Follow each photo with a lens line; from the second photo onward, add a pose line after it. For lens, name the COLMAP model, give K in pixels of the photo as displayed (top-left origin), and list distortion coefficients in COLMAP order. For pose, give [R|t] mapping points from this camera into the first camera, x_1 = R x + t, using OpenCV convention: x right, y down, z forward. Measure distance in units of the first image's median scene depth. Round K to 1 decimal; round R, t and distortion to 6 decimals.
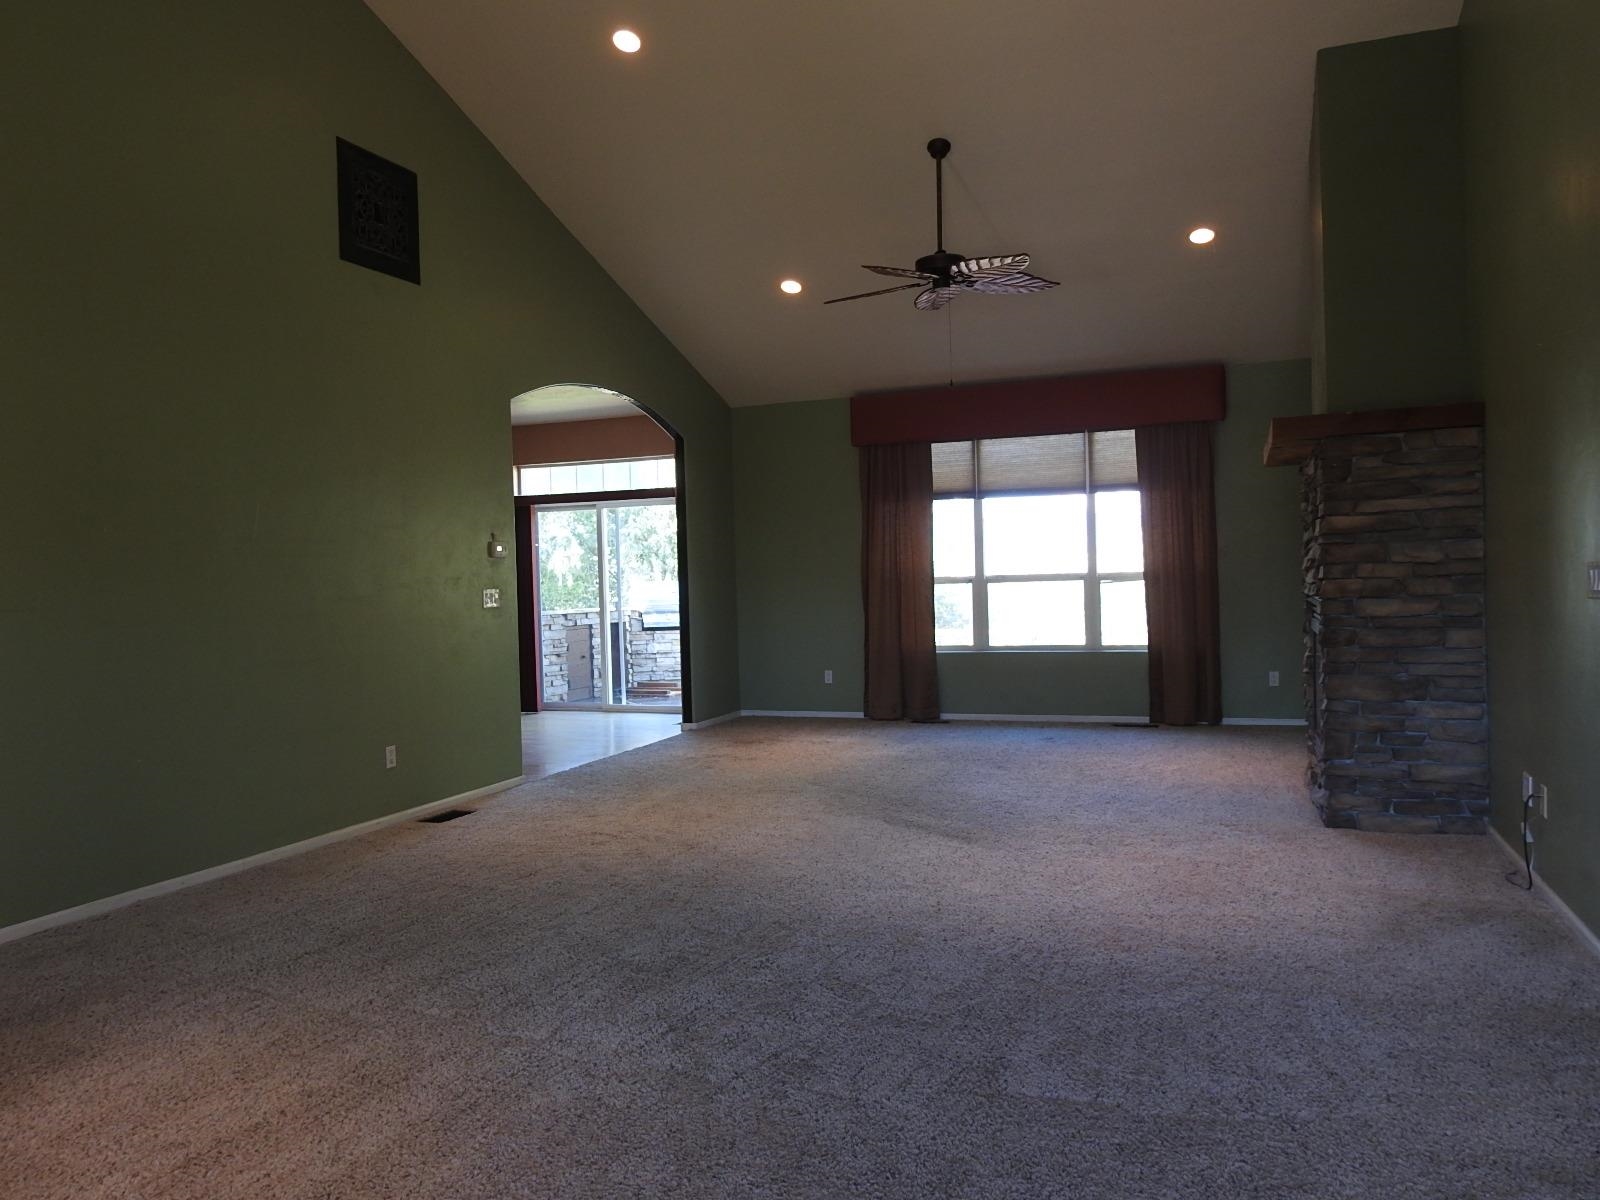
lens RADIAL K [[1140.6, 0, 796.9], [0, 1140.6, 608.1], [0, 0, 1]] dist [0.008160, -0.006415]
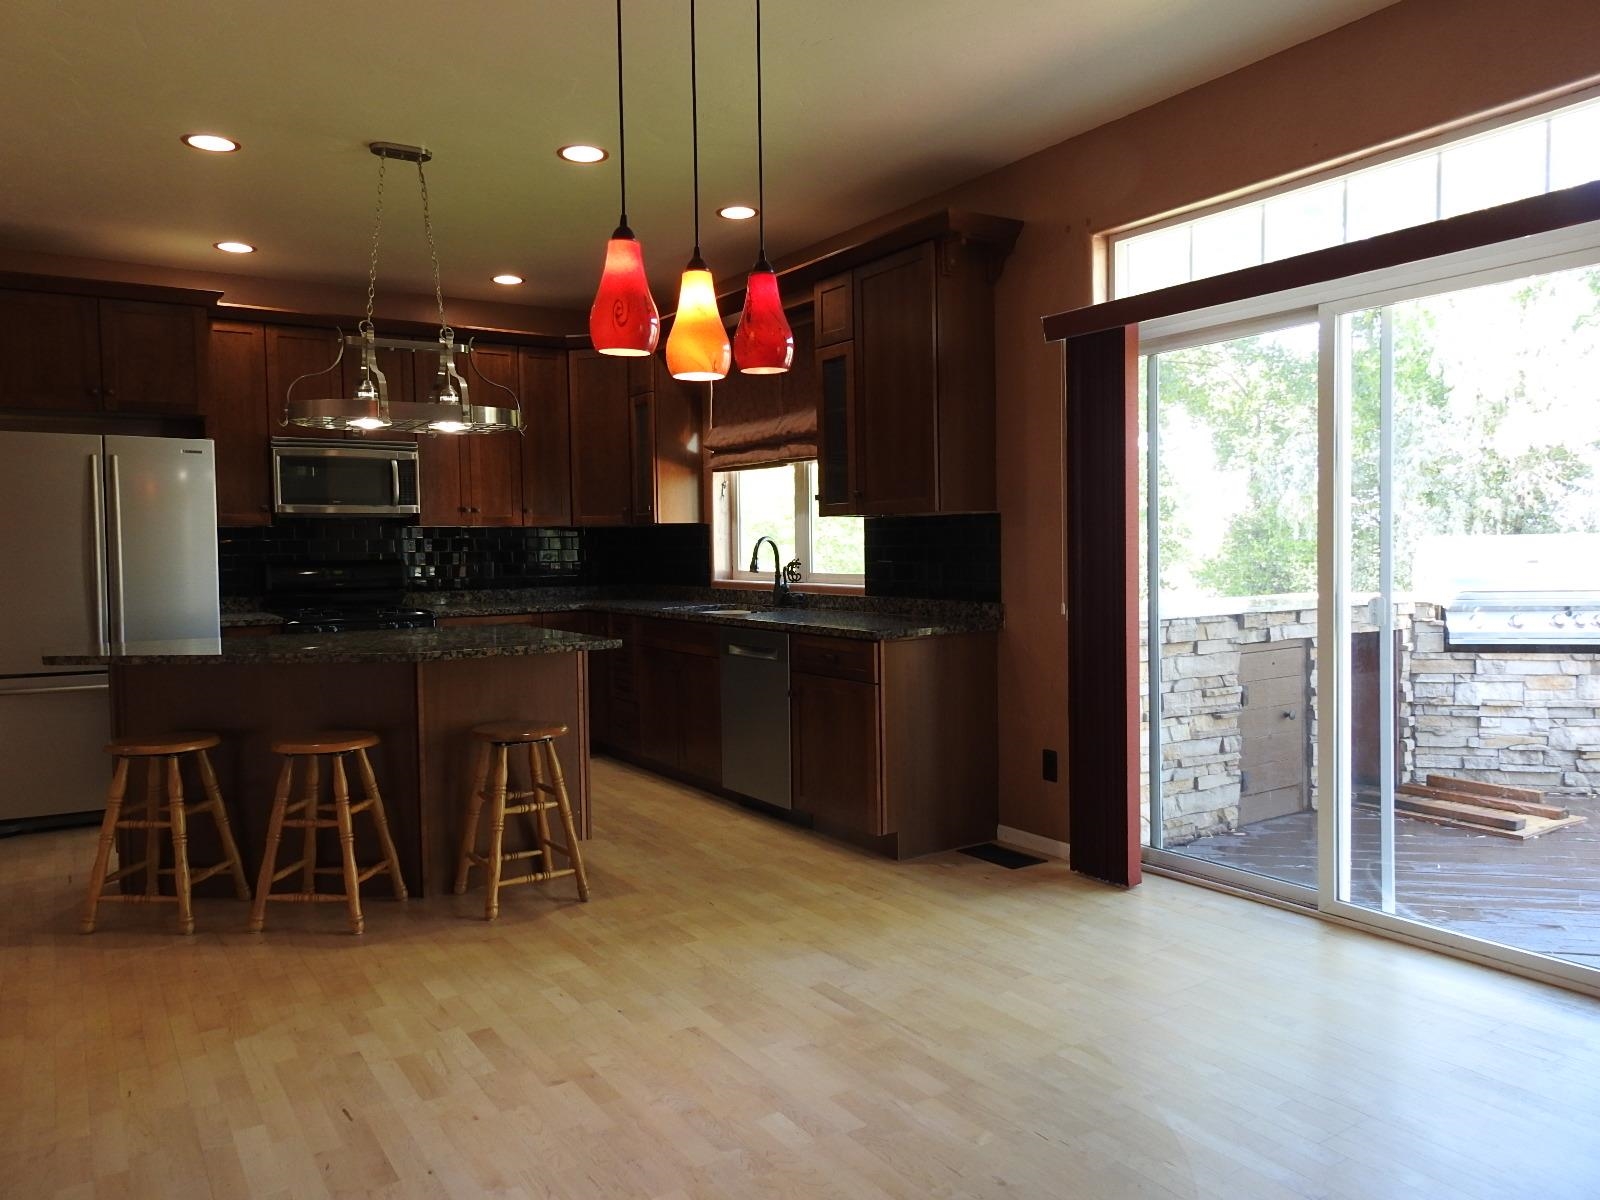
lens RADIAL K [[1140.6, 0, 803.7], [0, 1140.6, 608.9], [0, 0, 1]] dist [0.008160, -0.006415]
pose [[0.808944, 0.040464, -0.586492, -0.082757], [-0.015390, 0.998744, 0.047680, -0.013140], [0.587684, -0.029544, 0.808551, 0.537182]]
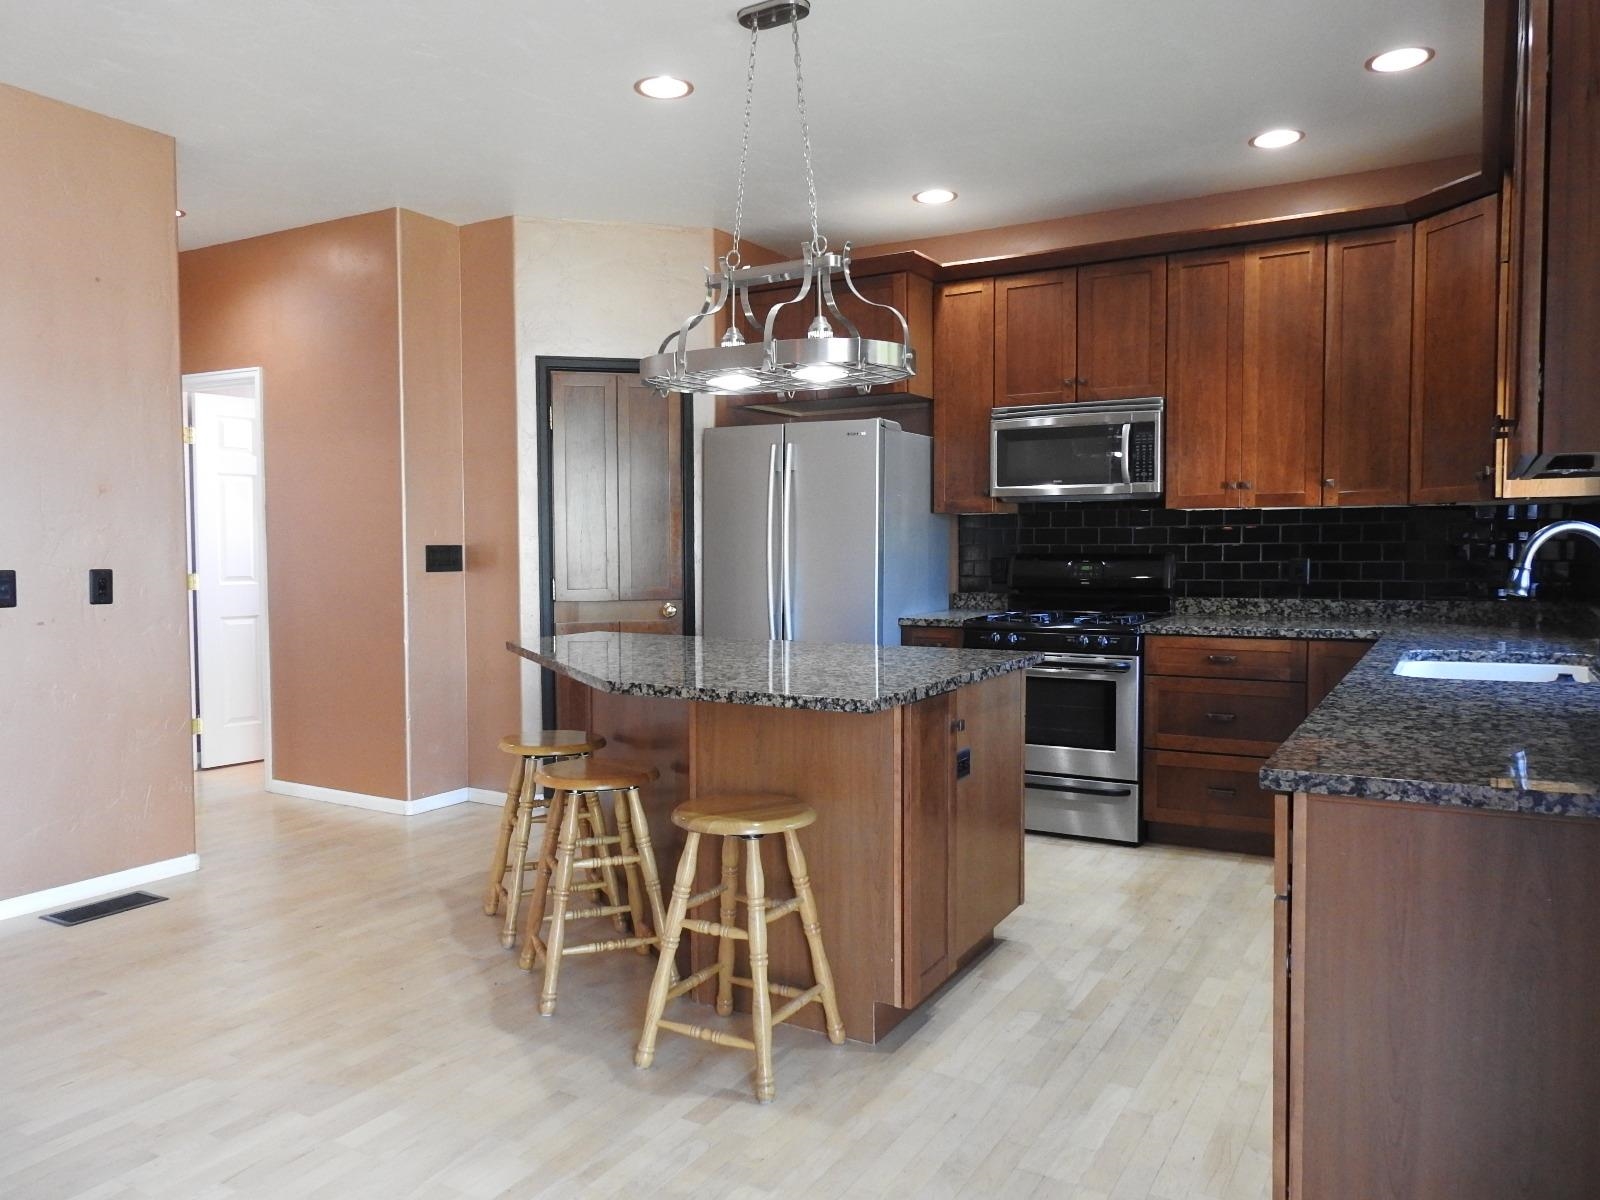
lens RADIAL K [[1140.6, 0, 799.7], [0, 1140.6, 605.5], [0, 0, 1]] dist [0.008160, -0.006415]
pose [[-0.174820, 0.075019, -0.981738, -0.116922], [-0.012269, 0.996850, 0.078359, -0.018508], [0.984524, 0.025744, -0.173349, 0.753574]]
